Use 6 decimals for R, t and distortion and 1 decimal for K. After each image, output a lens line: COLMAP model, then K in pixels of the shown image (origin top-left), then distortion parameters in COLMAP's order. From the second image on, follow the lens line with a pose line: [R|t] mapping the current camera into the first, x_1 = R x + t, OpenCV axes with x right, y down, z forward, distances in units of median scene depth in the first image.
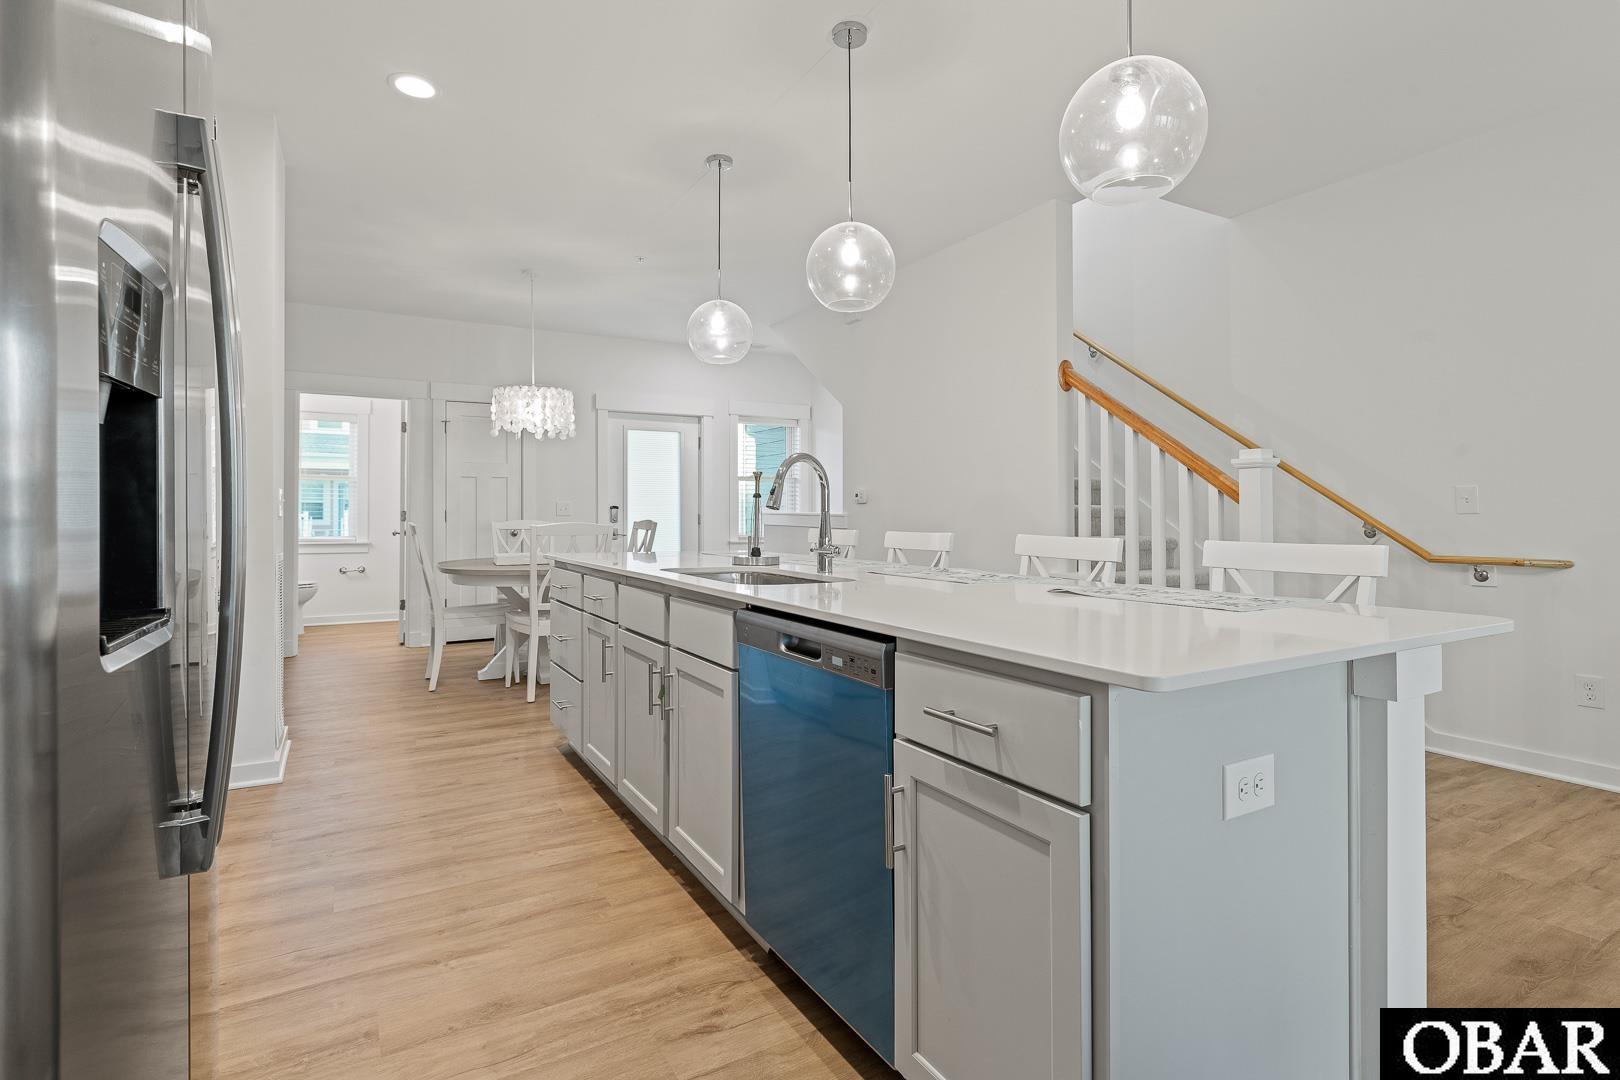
lens RADIAL K [[786.8, 0, 818.1], [0, 786.8, 525.6], [0, 0, 1]] dist [-0.006646, 0.002768]
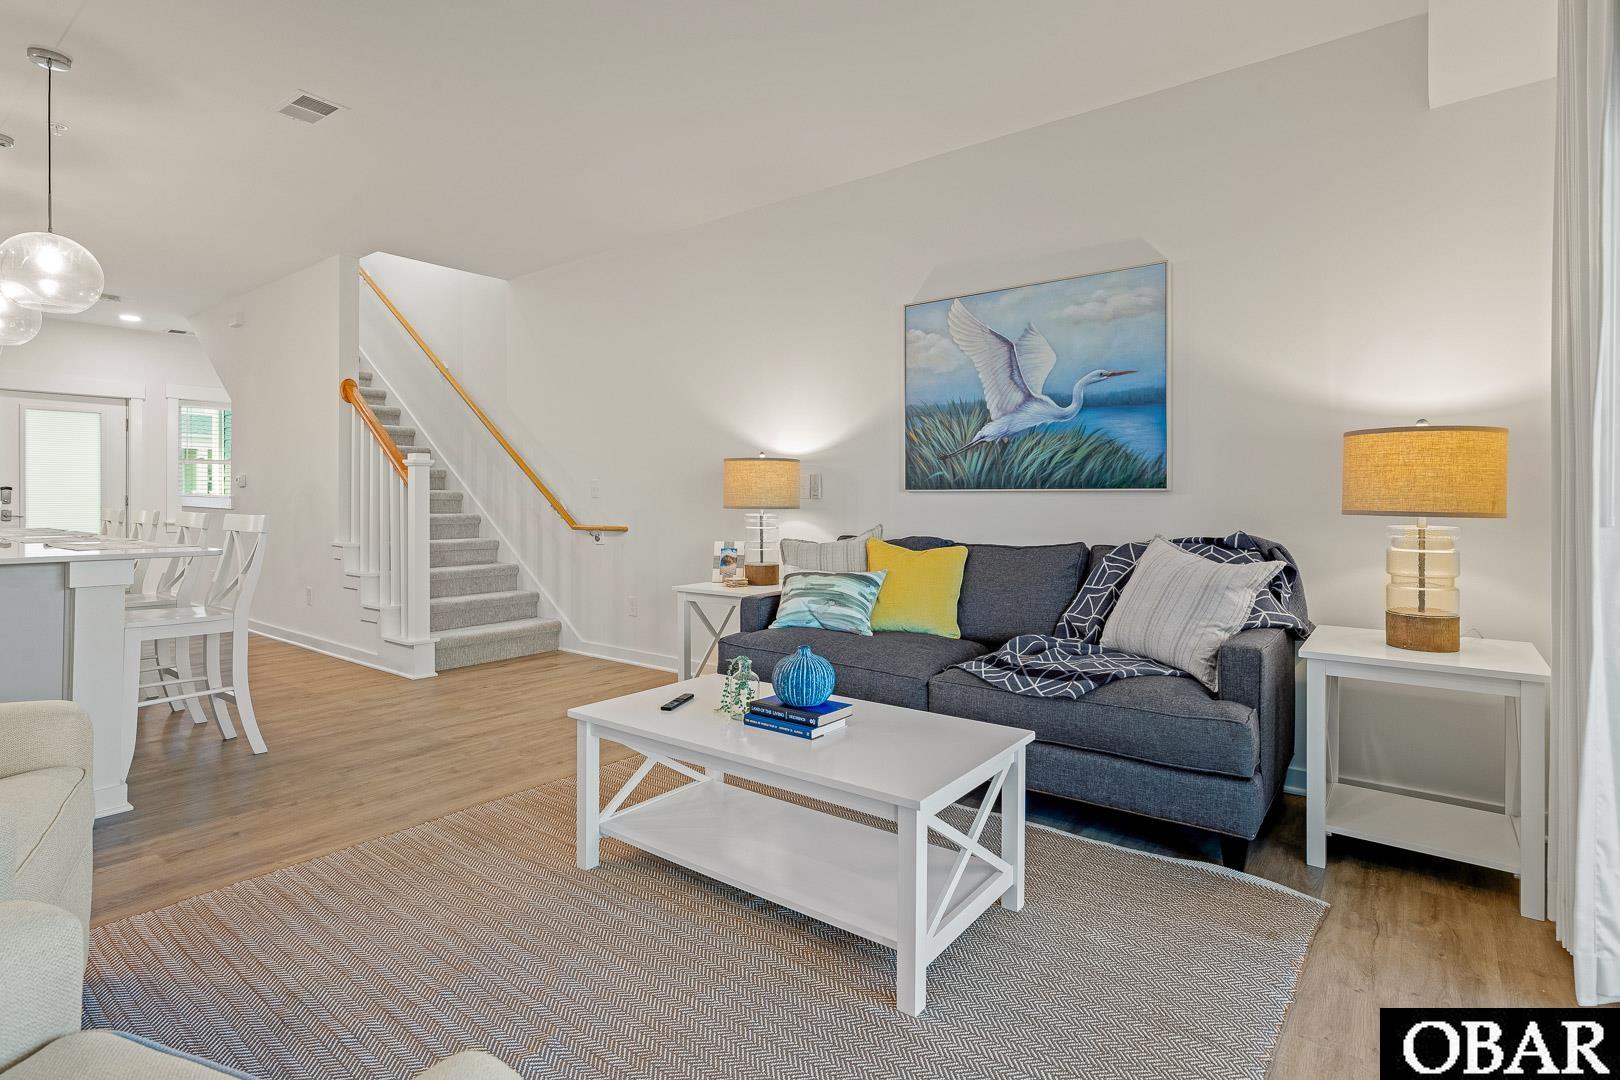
lens RADIAL K [[786.8, 0, 790.8], [0, 786.8, 505.5], [0, 0, 1]] dist [-0.006646, 0.002768]
pose [[0.937622, -0.002814, 0.347646, 0.320972], [0.003313, 0.999994, -0.000841, 0.002296], [-0.347641, 0.001941, 0.937626, -0.259878]]
